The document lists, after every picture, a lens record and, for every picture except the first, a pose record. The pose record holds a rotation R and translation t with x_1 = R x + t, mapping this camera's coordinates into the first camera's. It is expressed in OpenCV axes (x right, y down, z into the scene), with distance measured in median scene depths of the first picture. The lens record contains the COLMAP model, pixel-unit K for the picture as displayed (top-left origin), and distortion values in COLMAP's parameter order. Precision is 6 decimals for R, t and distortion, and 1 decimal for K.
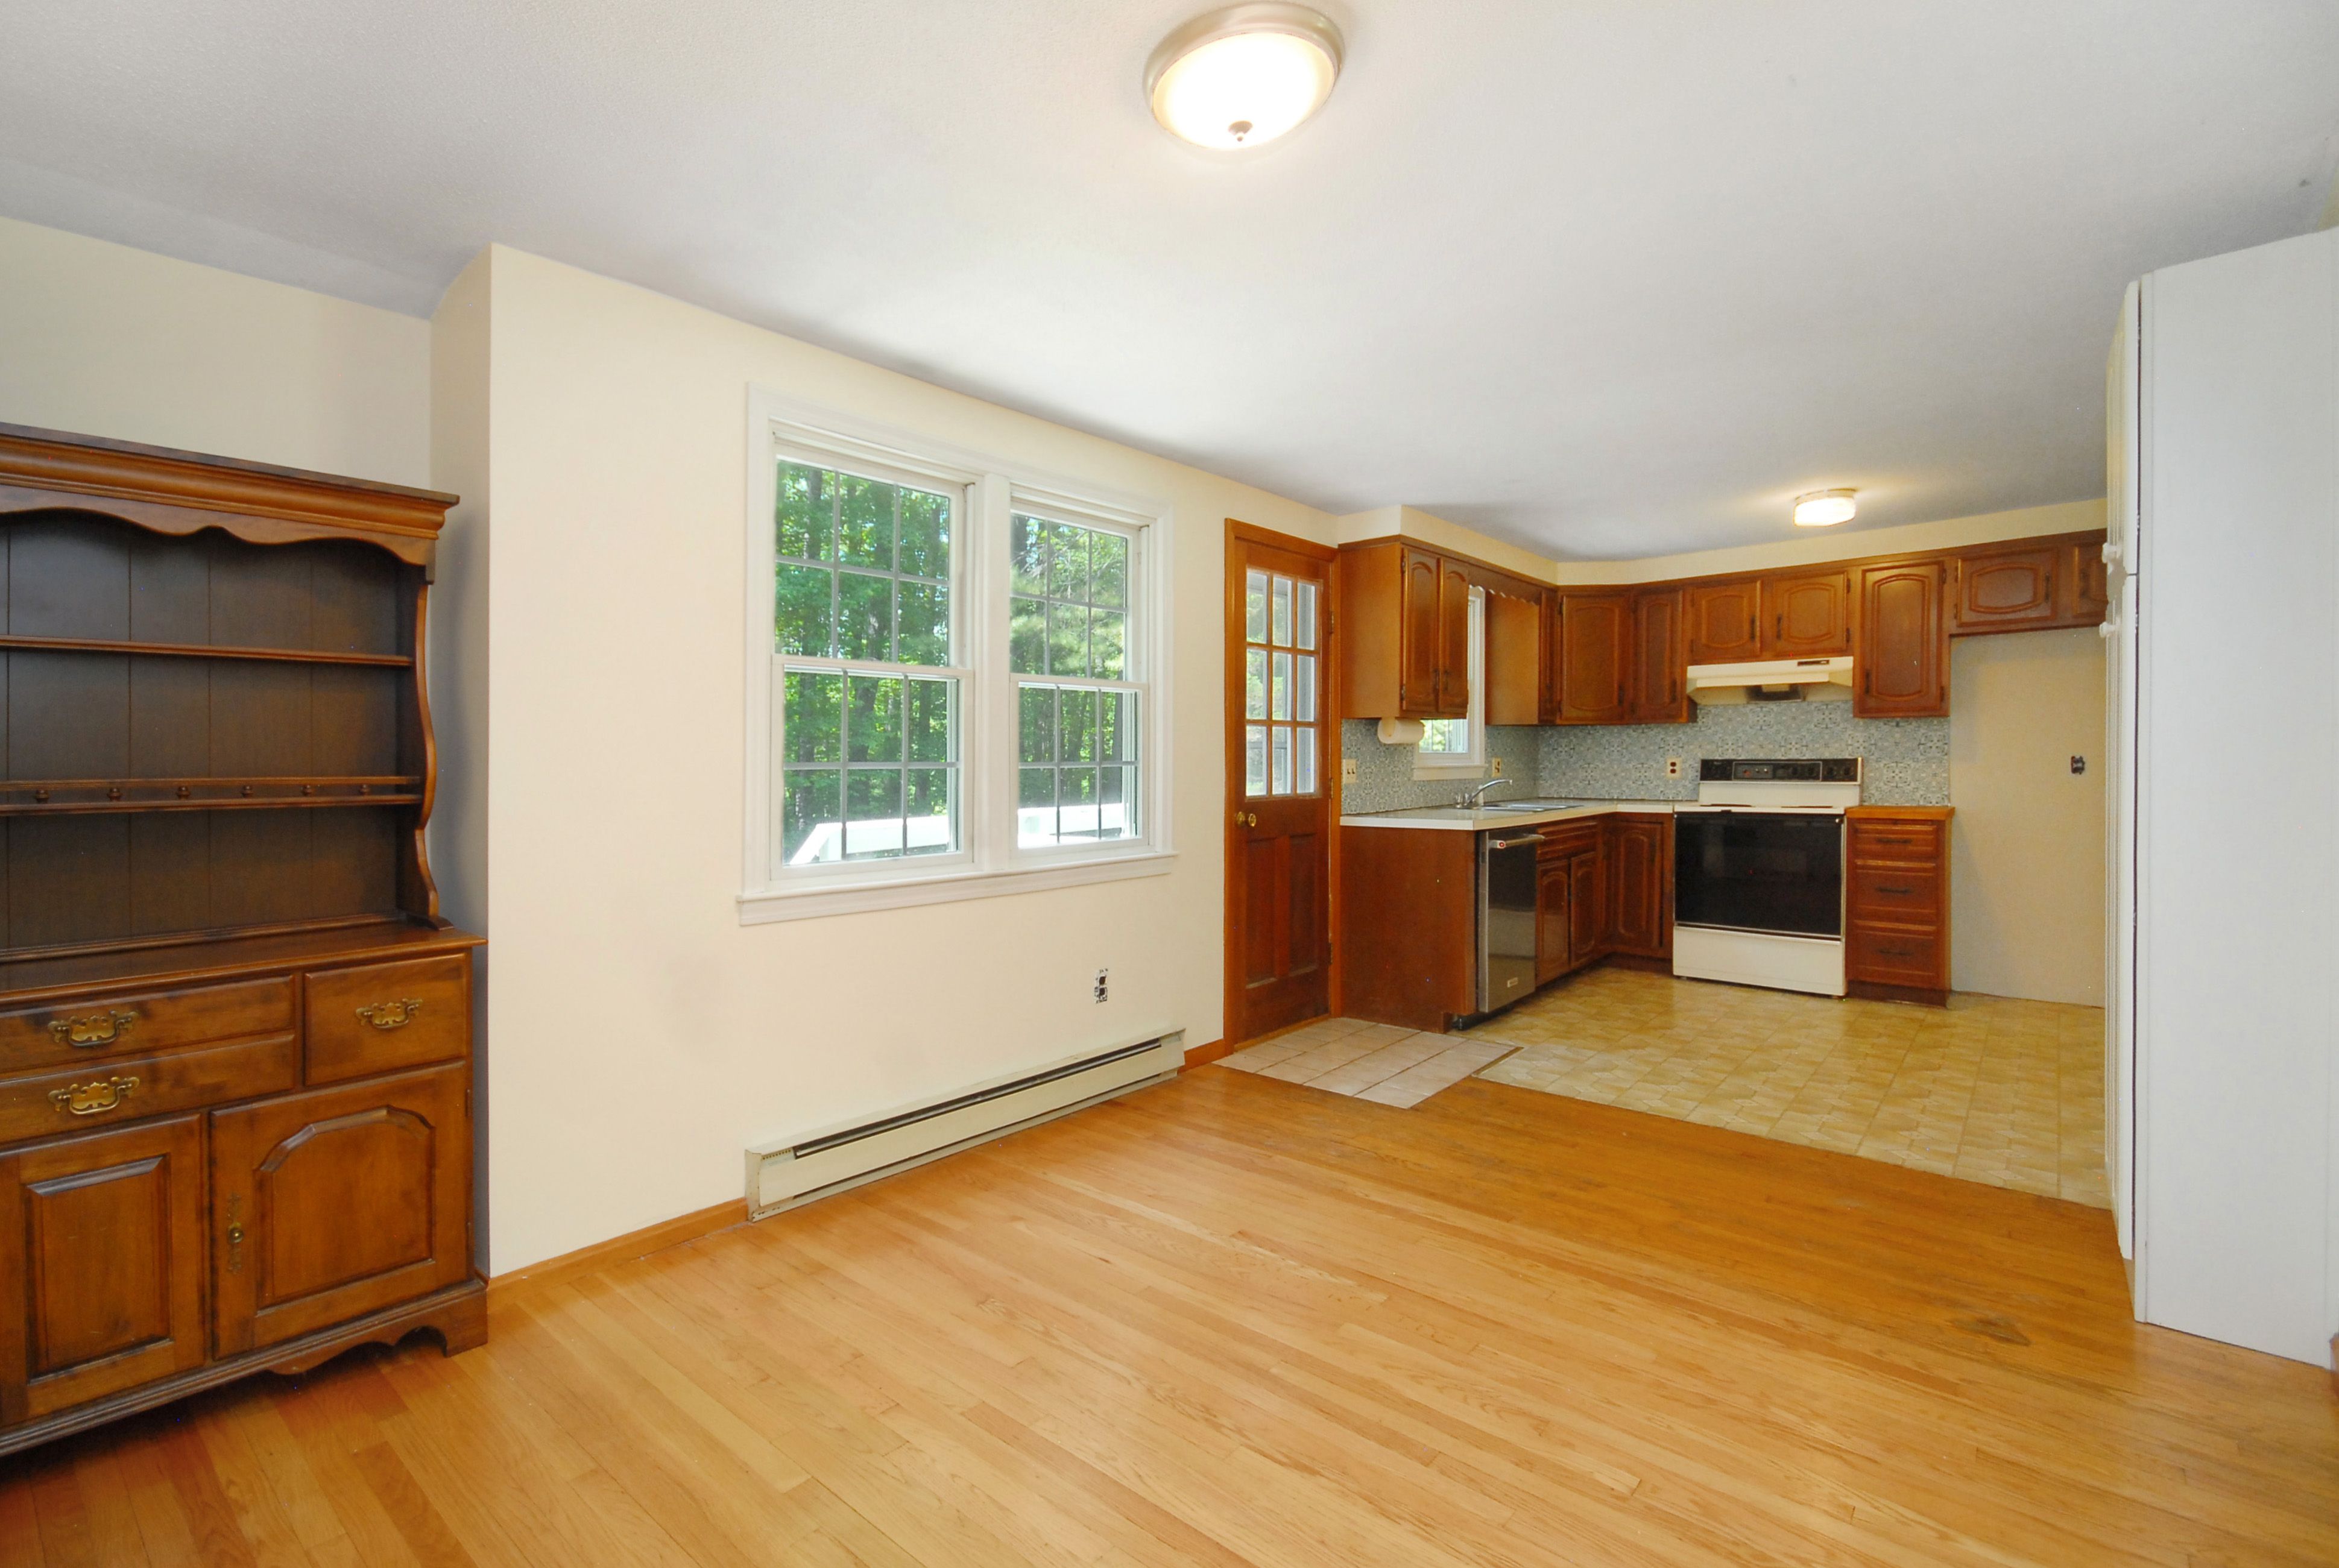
lens RADIAL K [[1047.7, 0, 1154.4], [0, 1047.7, 731.2], [0, 0, 1]] dist [-0.046532, -0.000184]
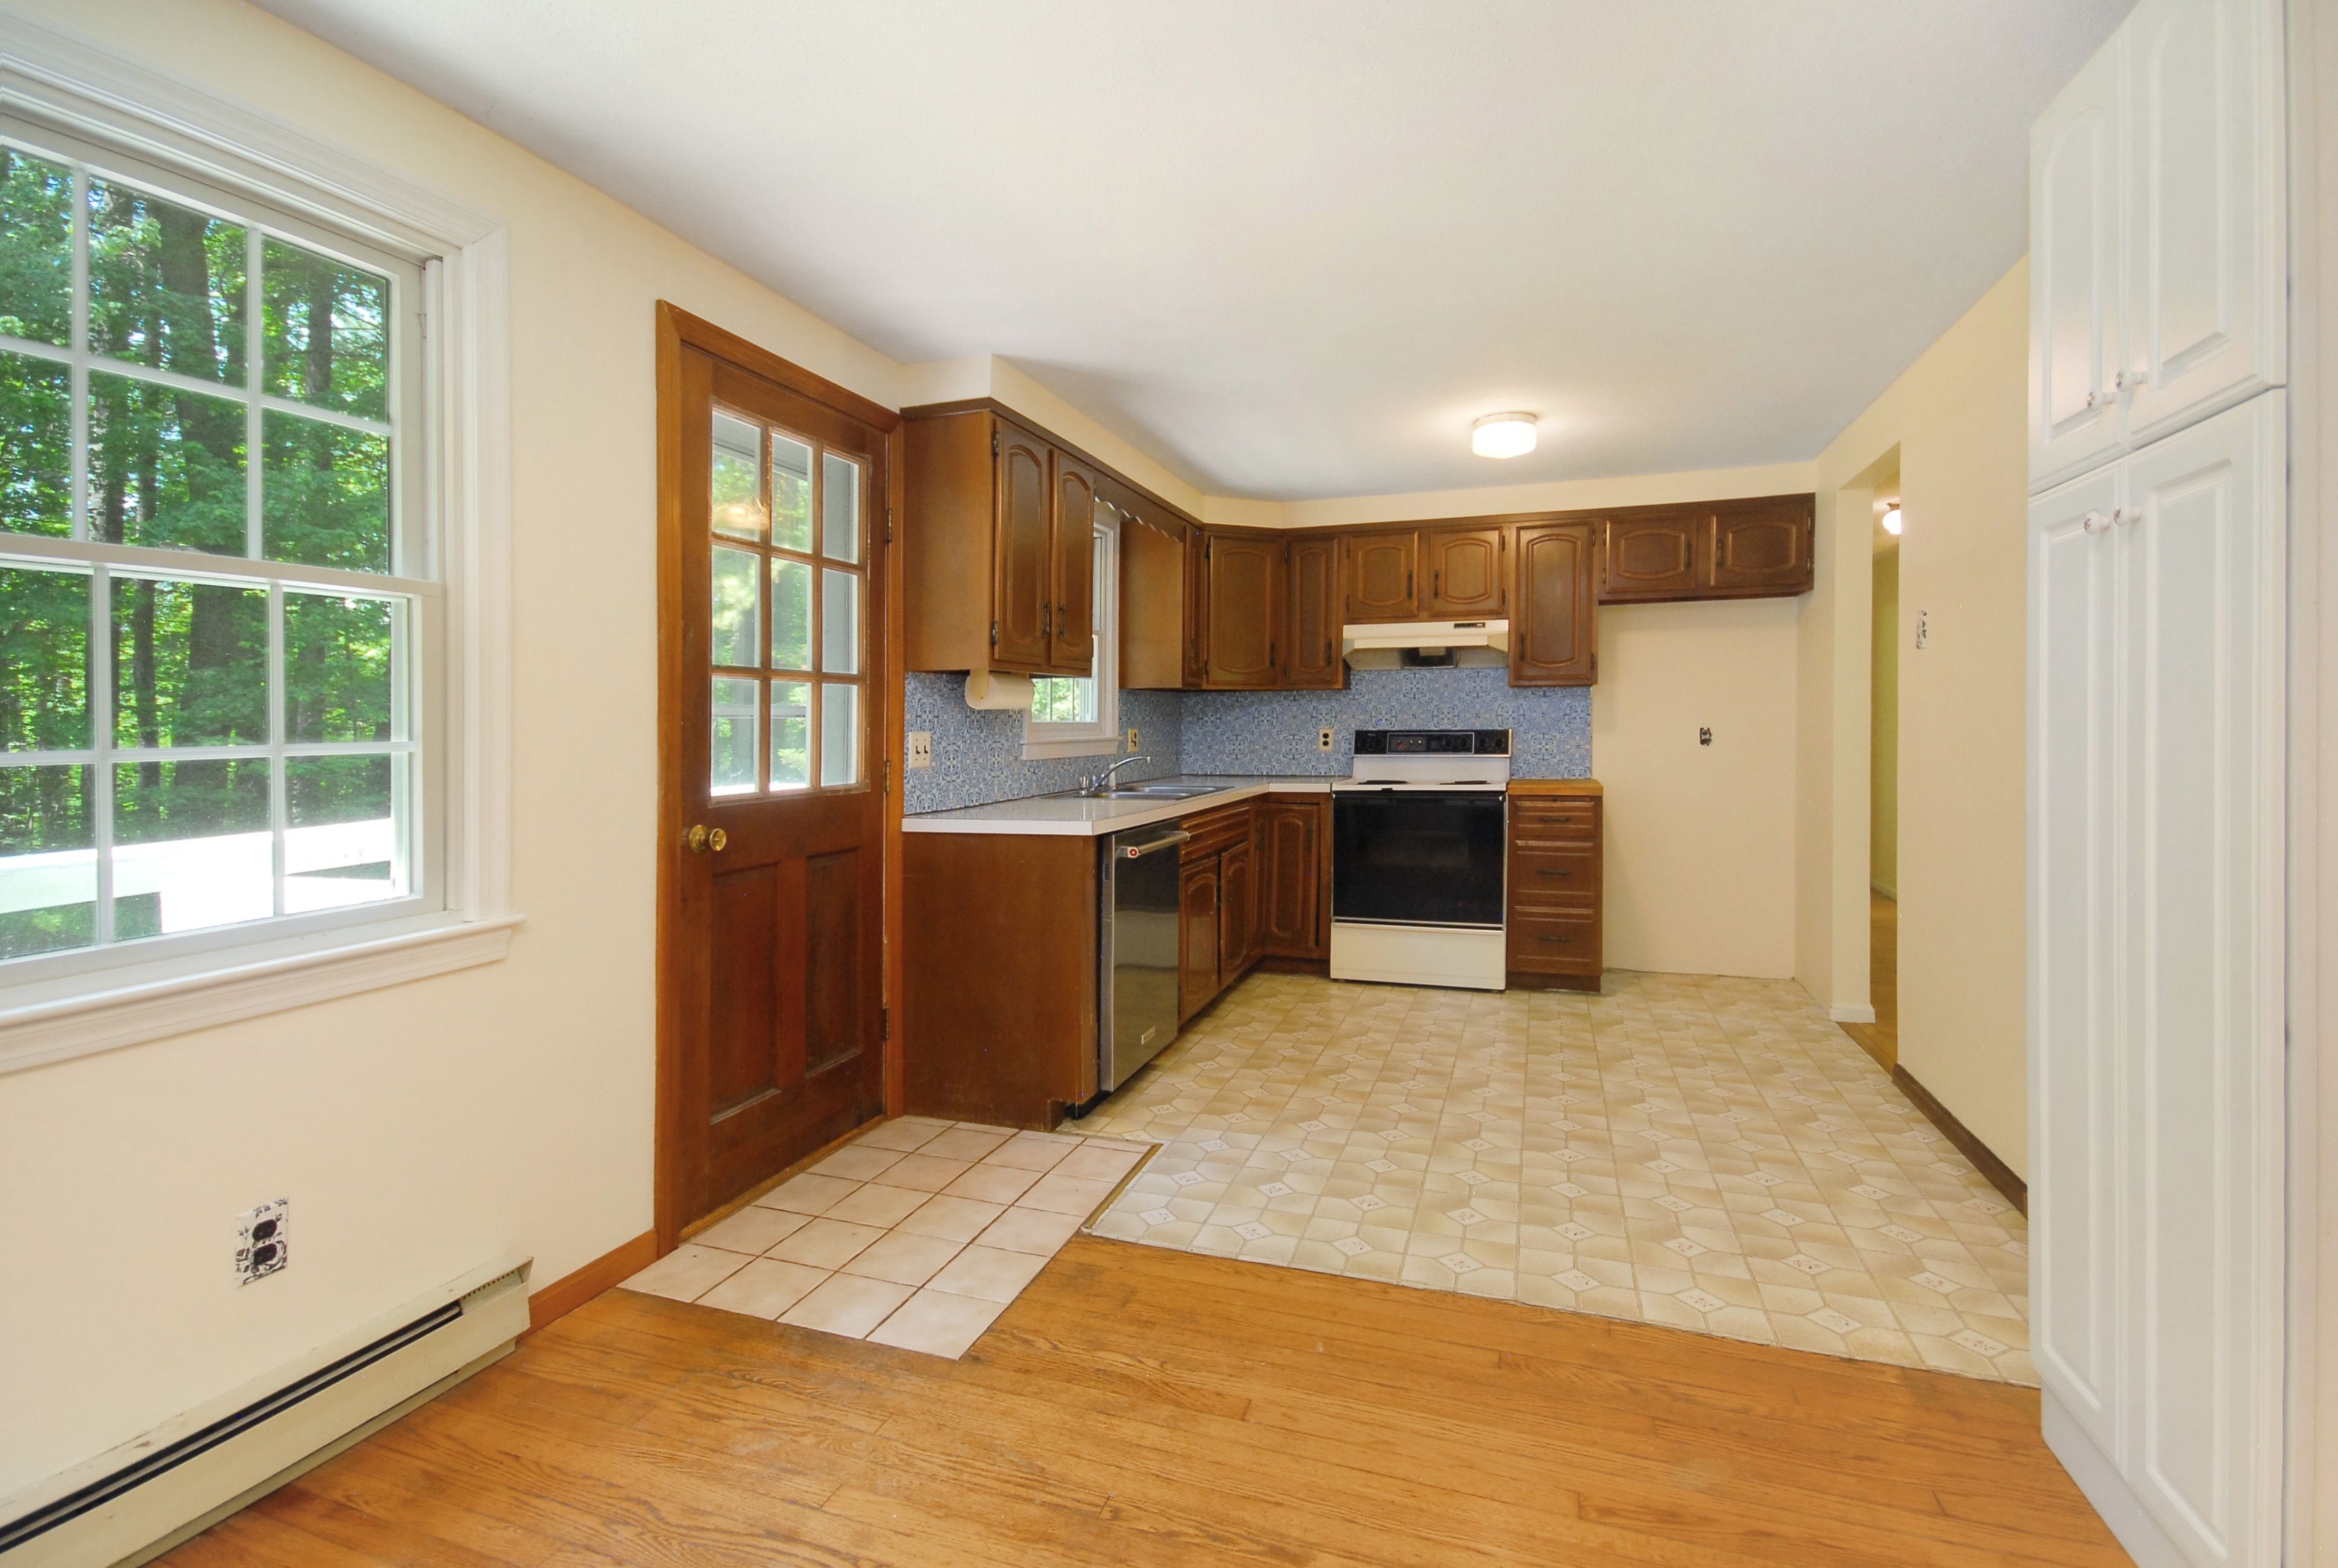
lens RADIAL K [[1013.5, 0, 1243.5], [0, 1013.5, 725.9], [0, 0, 1]] dist [-0.001190, 0.000095]
pose [[0.915525, -0.000952, 0.402259, 0.116214], [-0.008605, 0.999722, 0.021951, 0.006790], [-0.402168, -0.023558, 0.915263, 0.318023]]
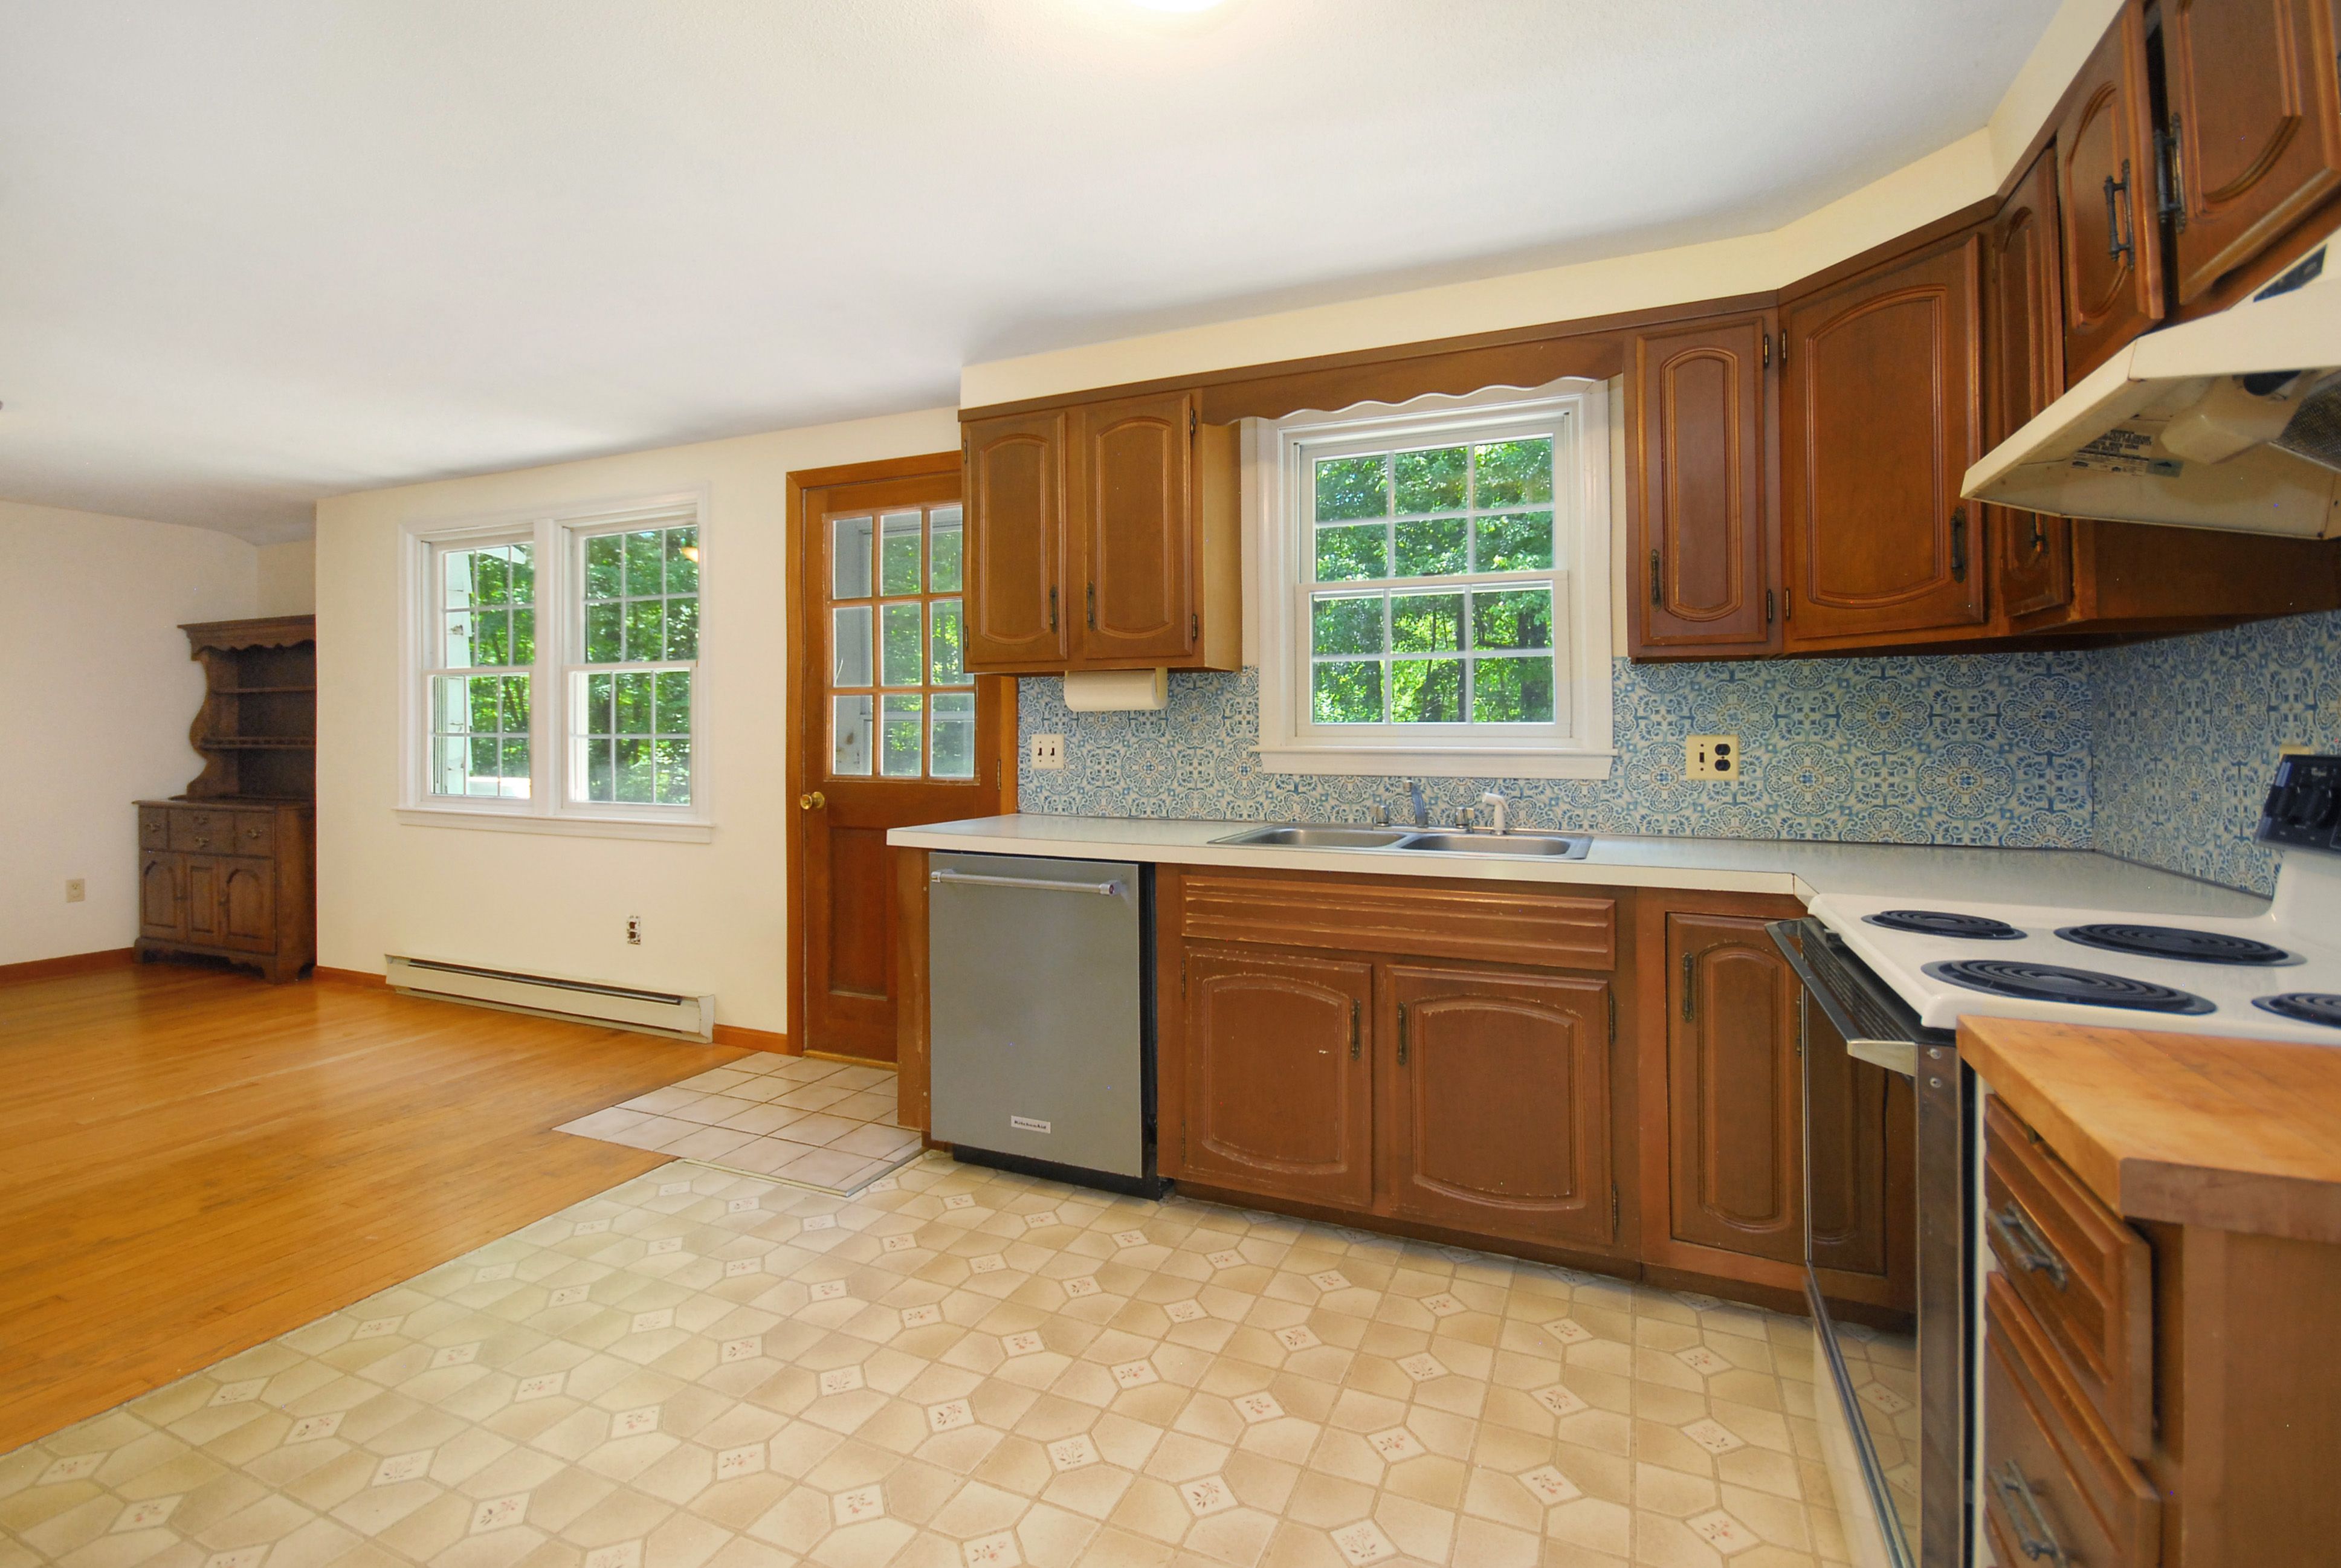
lens RADIAL K [[1064.1, 0, 1169.8], [0, 1064.1, 713.8], [0, 0, 1]] dist [0.000313, 0.000011]
pose [[0.309953, -0.017083, -0.950598, 0.902954], [0.020175, 0.999732, -0.011387, 0.023391], [0.950538, -0.015649, 0.310215, 0.871580]]
